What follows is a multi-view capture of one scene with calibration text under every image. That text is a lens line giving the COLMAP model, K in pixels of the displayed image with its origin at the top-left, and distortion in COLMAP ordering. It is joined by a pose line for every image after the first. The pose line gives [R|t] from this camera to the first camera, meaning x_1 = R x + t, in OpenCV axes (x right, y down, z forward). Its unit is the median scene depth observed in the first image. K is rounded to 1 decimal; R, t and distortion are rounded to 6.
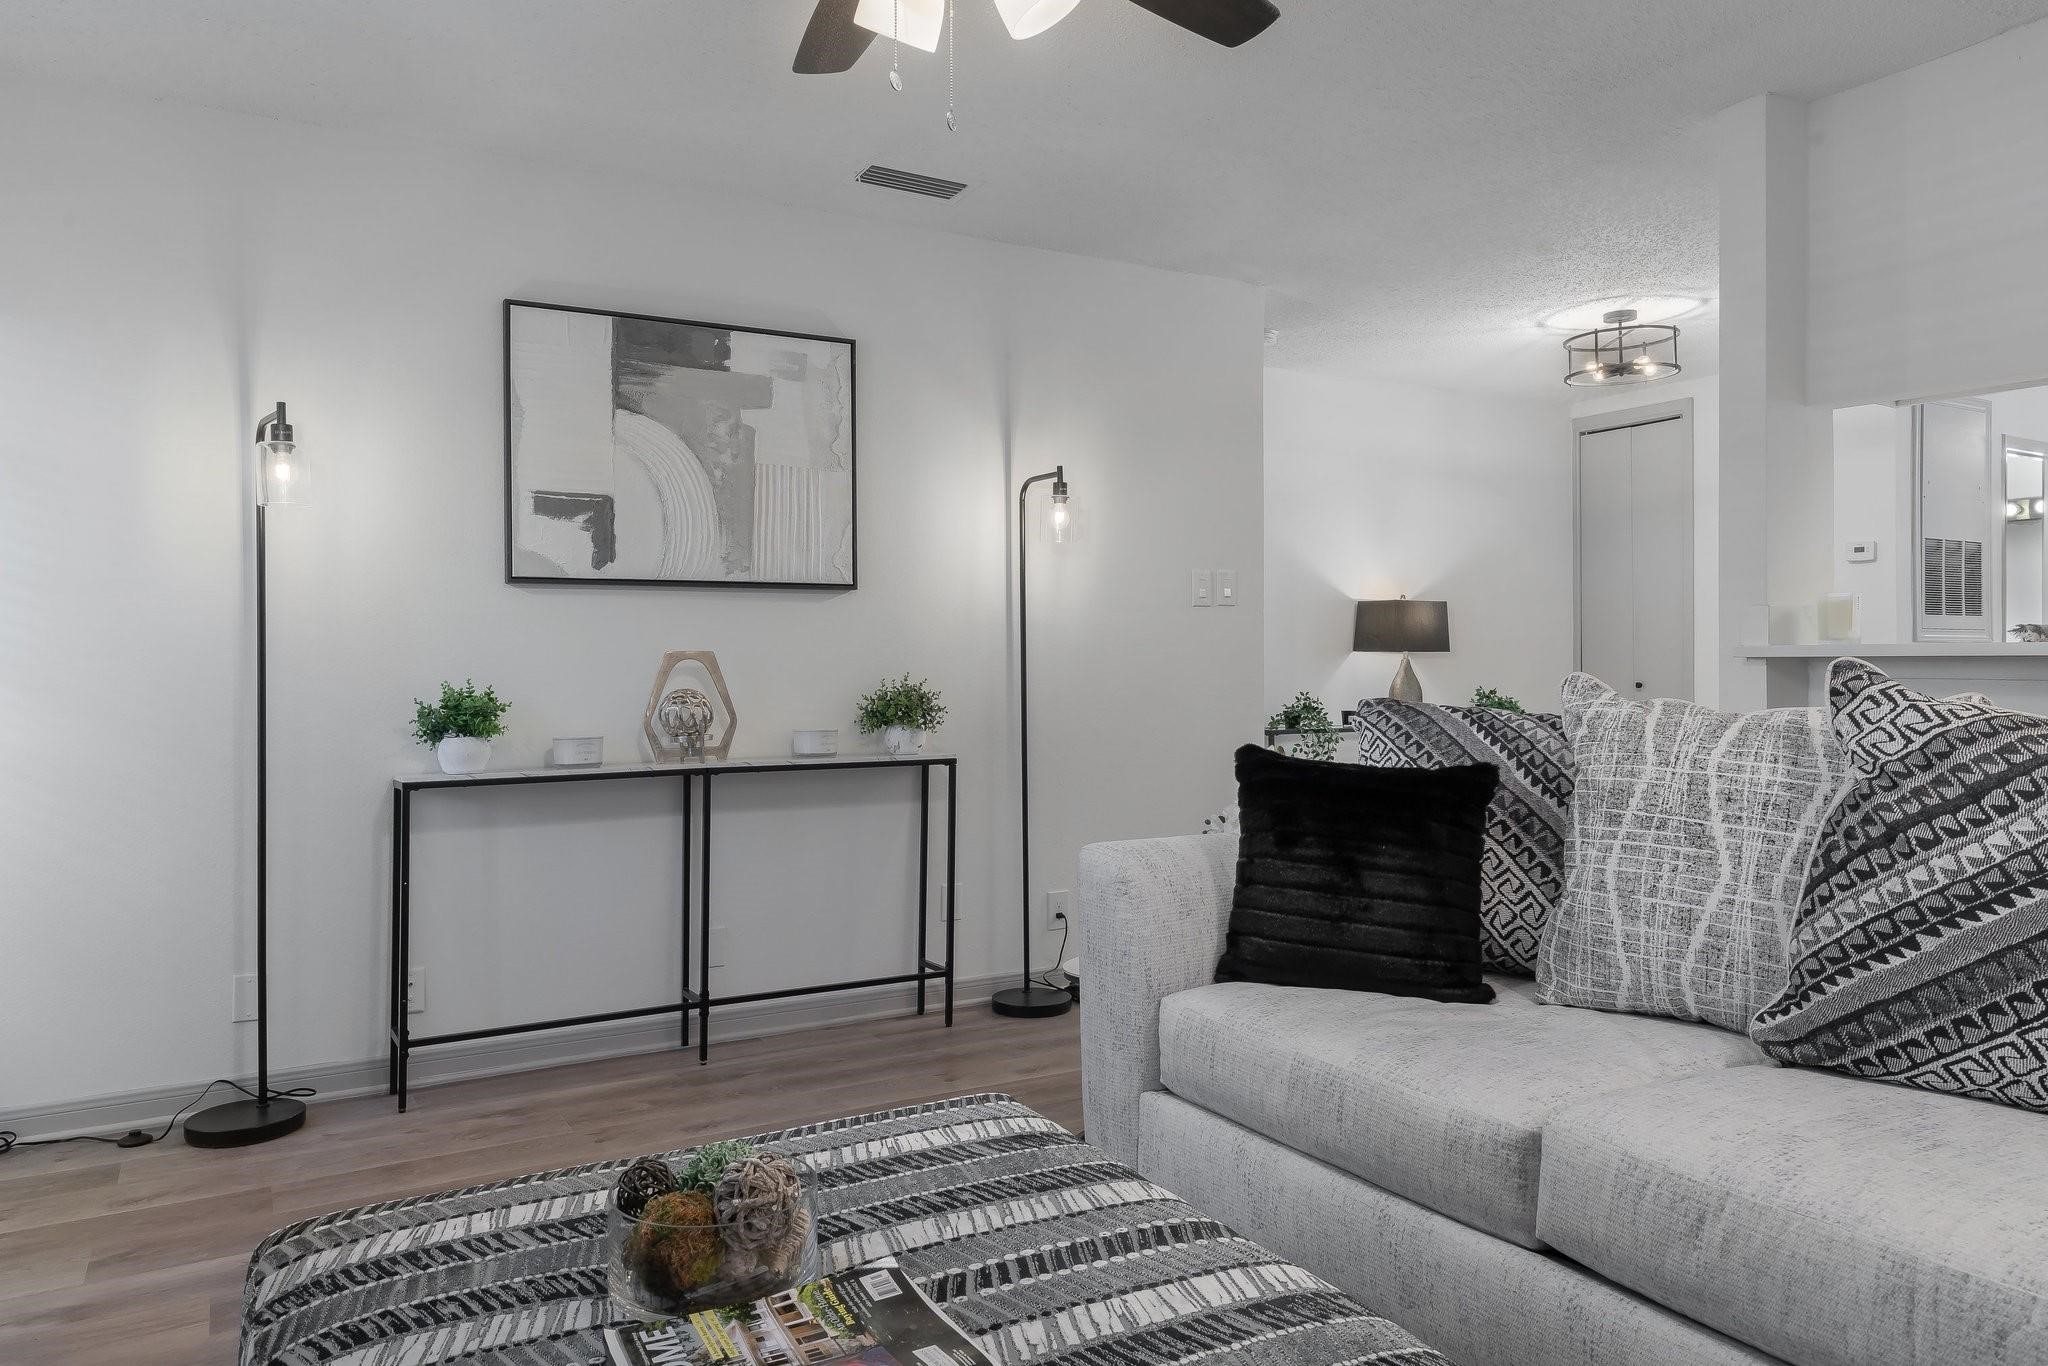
lens RADIAL K [[1401.7, 0, 1014.4], [0, 1401.7, 665.9], [0, 0, 1]] dist [0.015723, 0.007324]
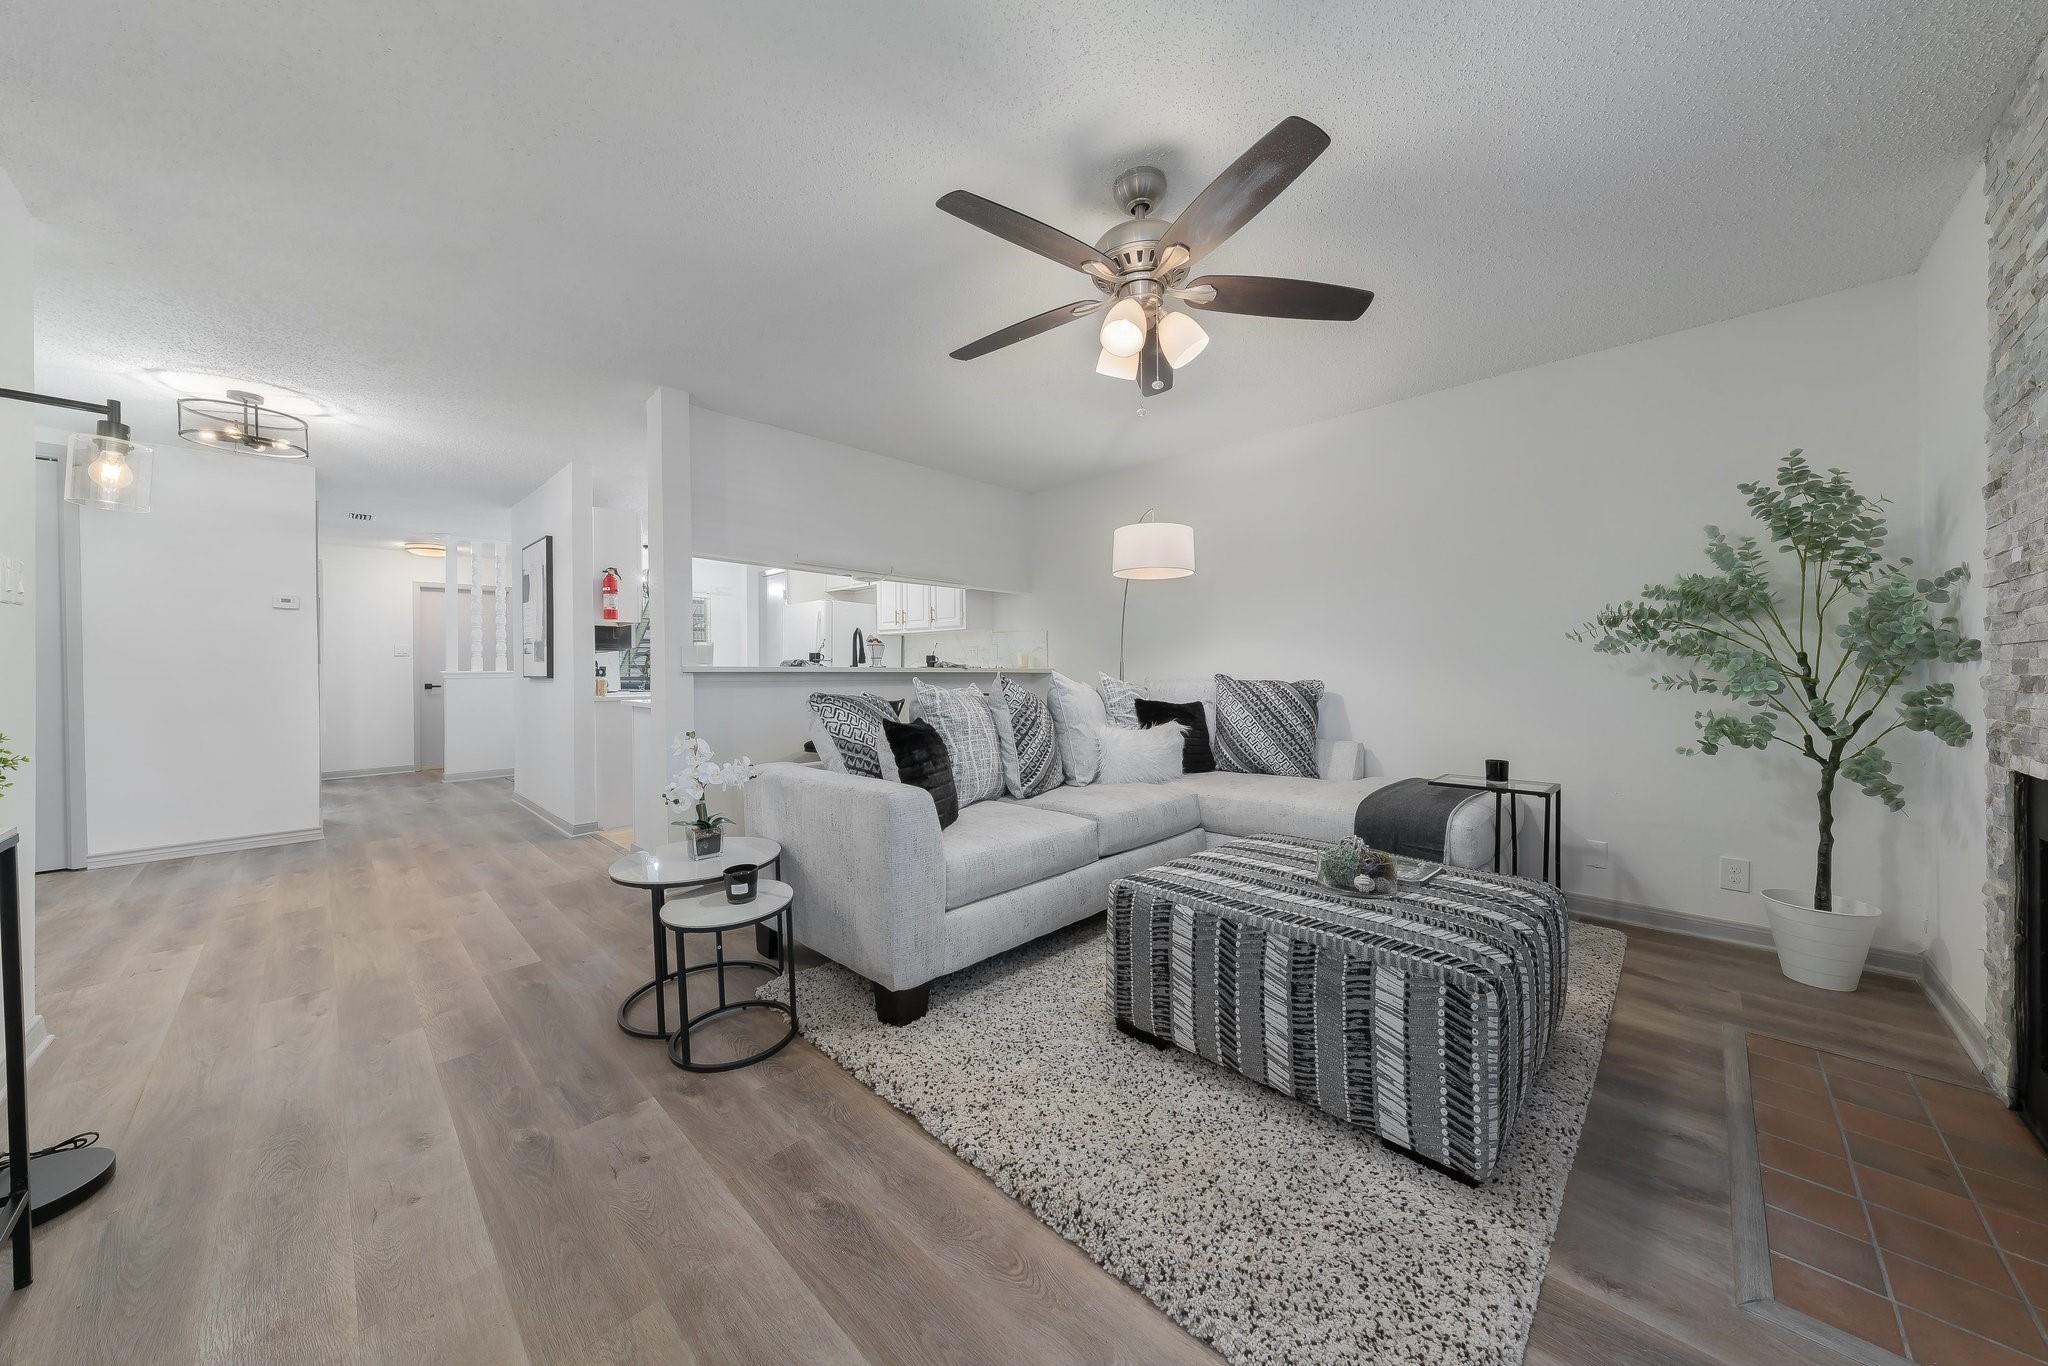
lens RADIAL K [[698.8, 0, 1019.5], [0, 698.8, 664.8], [0, 0, 1]] dist [-0.002004, 0.001241]
pose [[-0.282142, 0.016508, 0.959231, -0.484693], [0.006318, 0.999862, -0.015349, 0.001518], [-0.959352, 0.001730, -0.282208, 0.720889]]
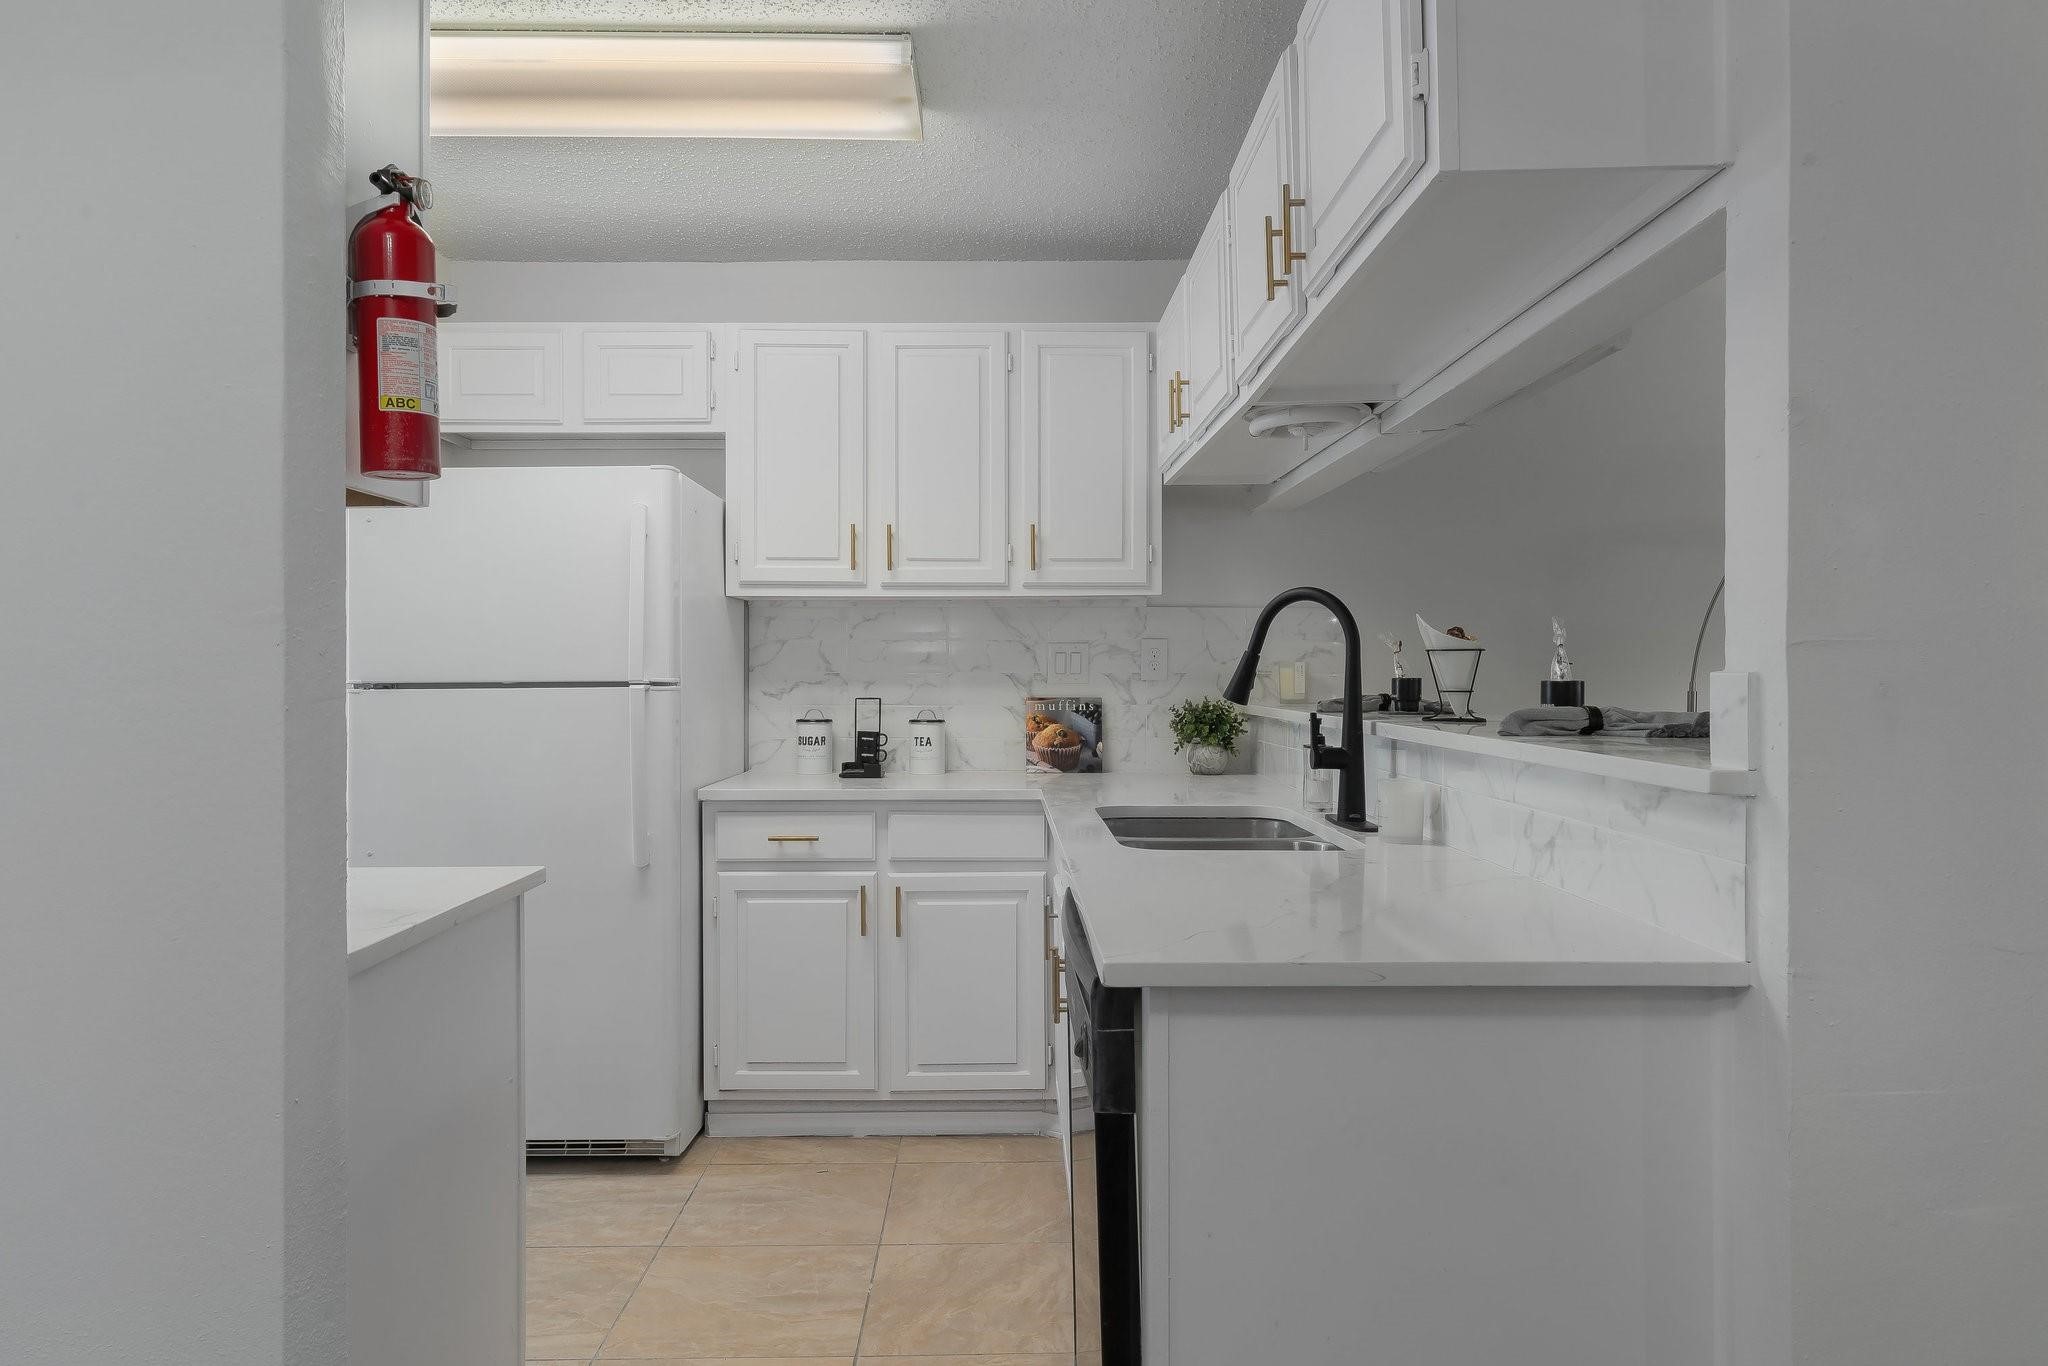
lens RADIAL K [[1328.5, 0, 1020.4], [0, 1328.5, 676.1], [0, 0, 1]] dist [0.001657, -0.001192]
pose [[-0.872951, 0.010563, 0.487693, 0.538223], [0.014483, 0.999886, 0.004267, -0.041312], [-0.487593, 0.010788, -0.873005, 1.312391]]
